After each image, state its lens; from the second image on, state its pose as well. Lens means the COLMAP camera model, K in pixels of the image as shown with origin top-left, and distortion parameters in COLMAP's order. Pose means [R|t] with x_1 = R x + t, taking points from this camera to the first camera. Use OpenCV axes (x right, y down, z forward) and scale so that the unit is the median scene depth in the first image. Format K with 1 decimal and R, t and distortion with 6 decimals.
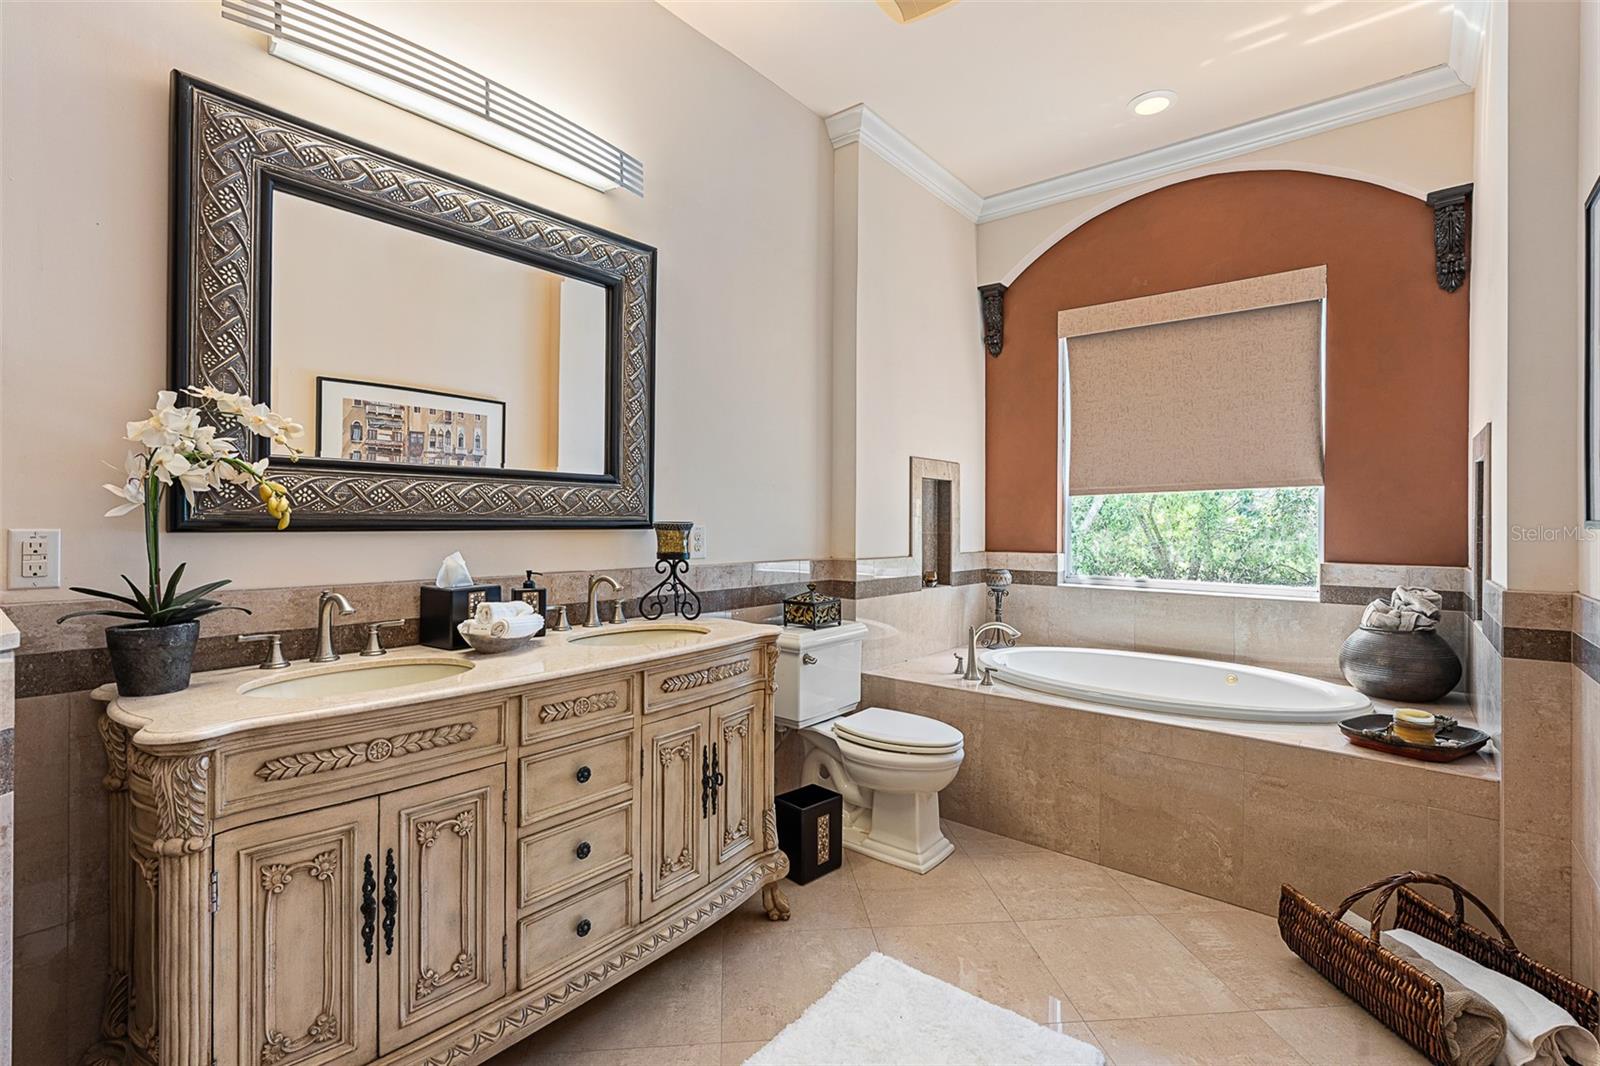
lens RADIAL K [[722.6, 0, 794.7], [0, 722.6, 523.2], [0, 0, 1]] dist [-0.005448, 0.001478]
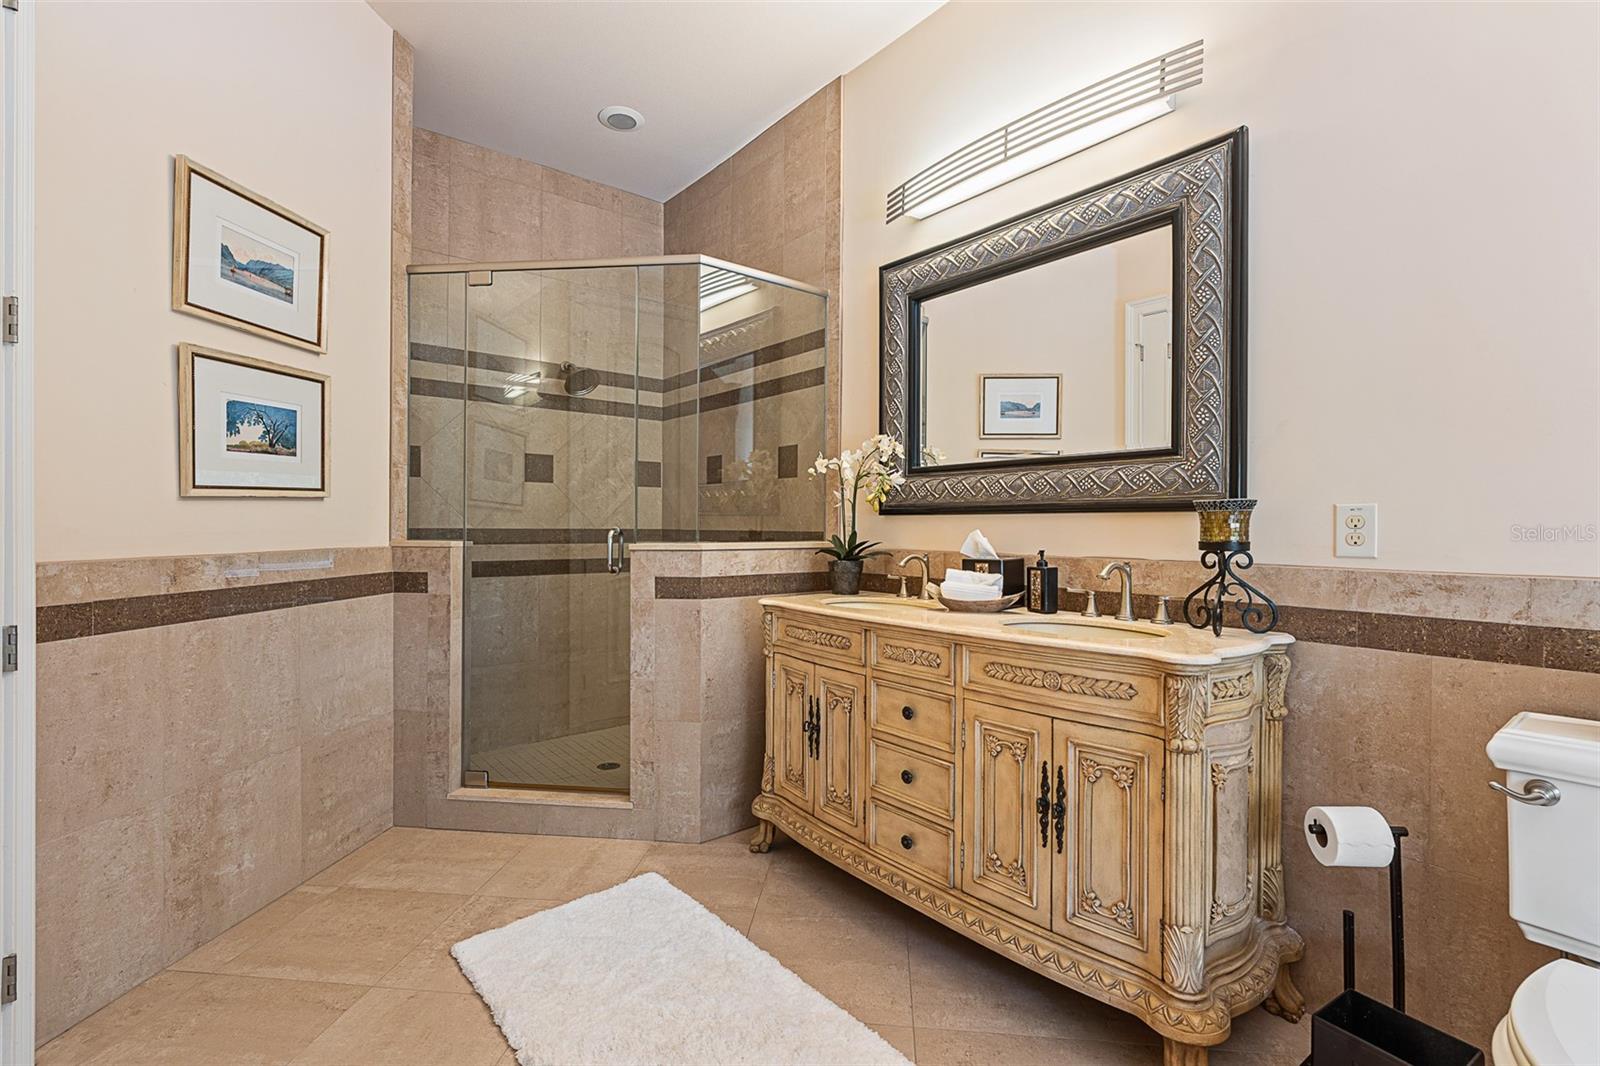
lens RADIAL K [[722.6, 0, 805.3], [0, 722.6, 528.7], [0, 0, 1]] dist [-0.005448, 0.001478]
pose [[-0.189160, -0.002613, -0.981943, 0.805825], [-0.008612, 0.999962, -0.001002, 0.041111], [0.981908, 0.008267, -0.189176, 0.935911]]
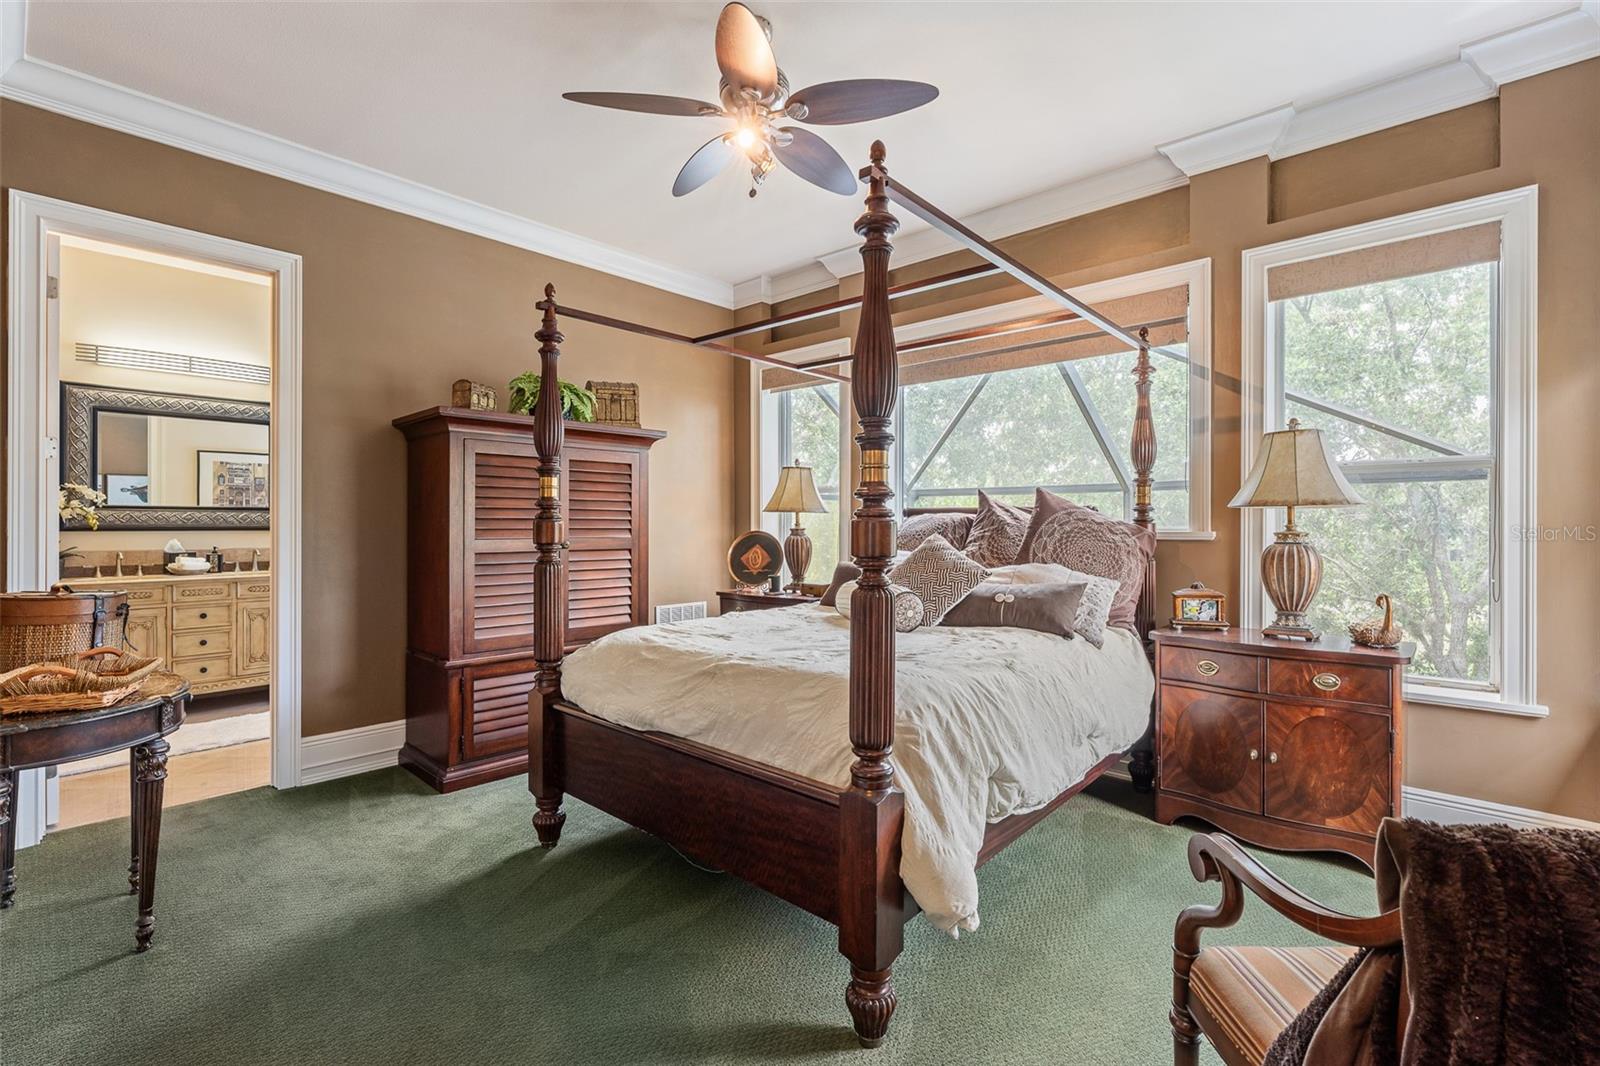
lens RADIAL K [[722.6, 0, 806.5], [0, 722.6, 527.3], [0, 0, 1]] dist [-0.005448, 0.001478]
pose [[0.998551, -0.009184, -0.053025, 1.976756], [0.009120, 0.999957, -0.001451, 0.021918], [0.053036, 0.000965, 0.998592, -1.510847]]
